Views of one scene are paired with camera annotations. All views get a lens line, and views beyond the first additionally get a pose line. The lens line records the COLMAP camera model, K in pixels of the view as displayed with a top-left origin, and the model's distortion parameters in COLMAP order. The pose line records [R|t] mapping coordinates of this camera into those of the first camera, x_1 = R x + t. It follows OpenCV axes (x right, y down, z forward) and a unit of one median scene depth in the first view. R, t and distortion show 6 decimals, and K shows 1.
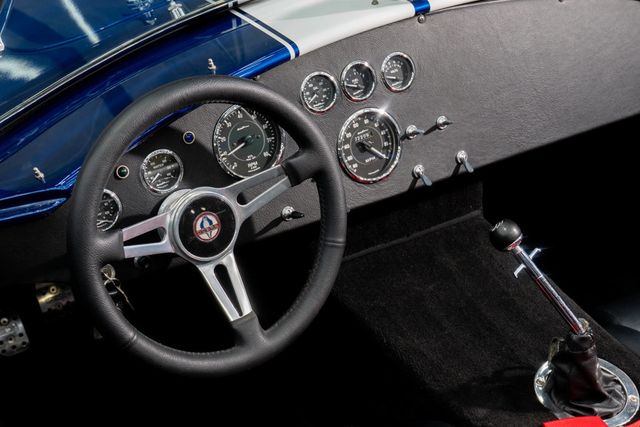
lens RADIAL K [[1006.8, 0, 318.1], [0, 1006.8, 210.3], [0, 0, 1]] dist [0.006548, 0.000000]
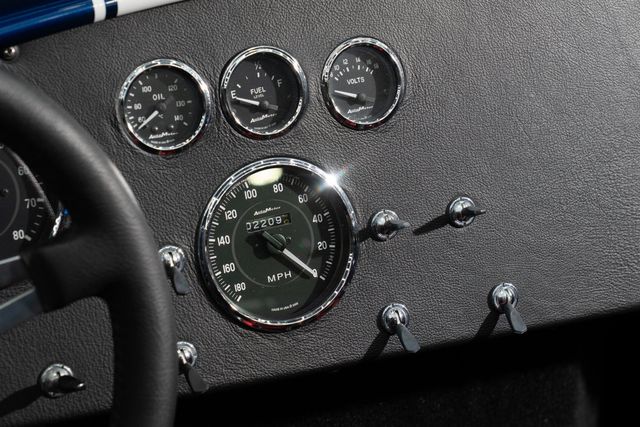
lens RADIAL K [[1861.2, 0, 321.0], [0, 1861.2, 209.1], [0, 0, 1]] dist [0.200955, 0.000000]
pose [[0.992039, 0.099105, -0.077694, 0.134412], [-0.107209, 0.988331, -0.108206, 0.005490], [0.066063, 0.115674, 0.991088, 0.217627]]
